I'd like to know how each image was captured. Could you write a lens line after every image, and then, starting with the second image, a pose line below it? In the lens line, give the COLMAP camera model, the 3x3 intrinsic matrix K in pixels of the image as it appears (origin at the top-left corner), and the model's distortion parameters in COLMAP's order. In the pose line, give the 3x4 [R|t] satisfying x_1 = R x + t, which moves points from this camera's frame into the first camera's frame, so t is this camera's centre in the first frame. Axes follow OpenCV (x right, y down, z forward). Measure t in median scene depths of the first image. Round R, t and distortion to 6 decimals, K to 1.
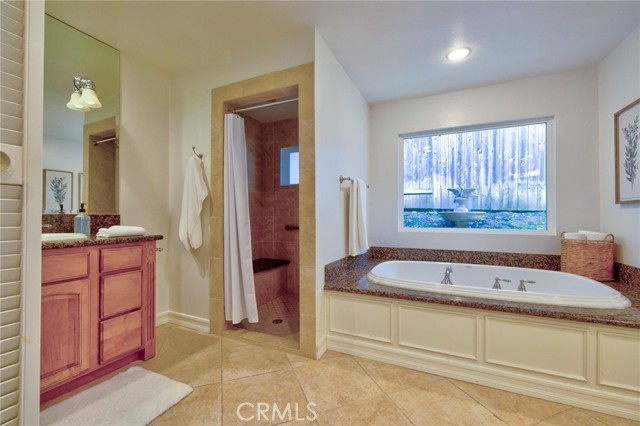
lens RADIAL K [[269.2, 0, 320.0], [0, 269.2, 213.0], [0, 0, 1]] dist [0.001753, -0.000047]
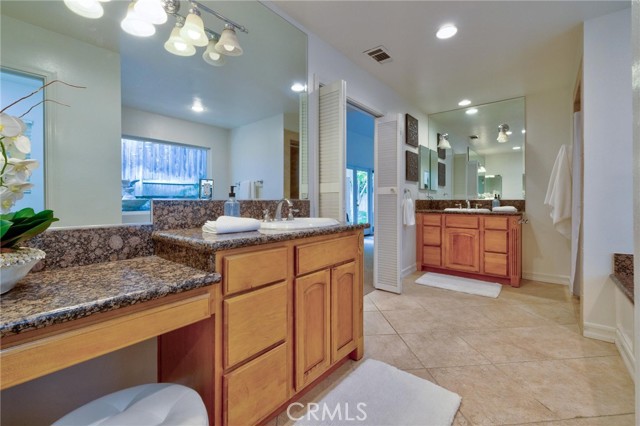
lens RADIAL K [[269.2, 0, 320.0], [0, 269.2, 213.0], [0, 0, 1]] dist [0.001753, -0.000047]
pose [[-0.253955, 0.043675, -0.966229, 1.459027], [0.007151, 0.999037, 0.043278, 0.008361], [0.967190, 0.004081, -0.254023, 0.308471]]
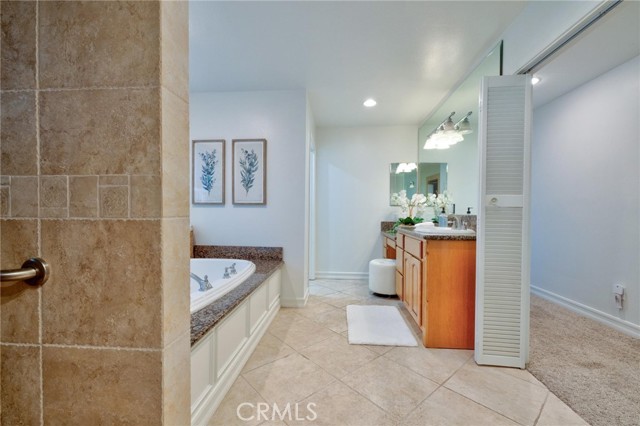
lens RADIAL K [[269.2, 0, 320.0], [0, 269.2, 213.0], [0, 0, 1]] dist [0.001753, -0.000047]
pose [[-0.353583, -0.004238, 0.935393, -0.595509], [-0.013959, 0.999902, -0.000746, 0.006052], [-0.935299, -0.013321, -0.353608, 1.119445]]
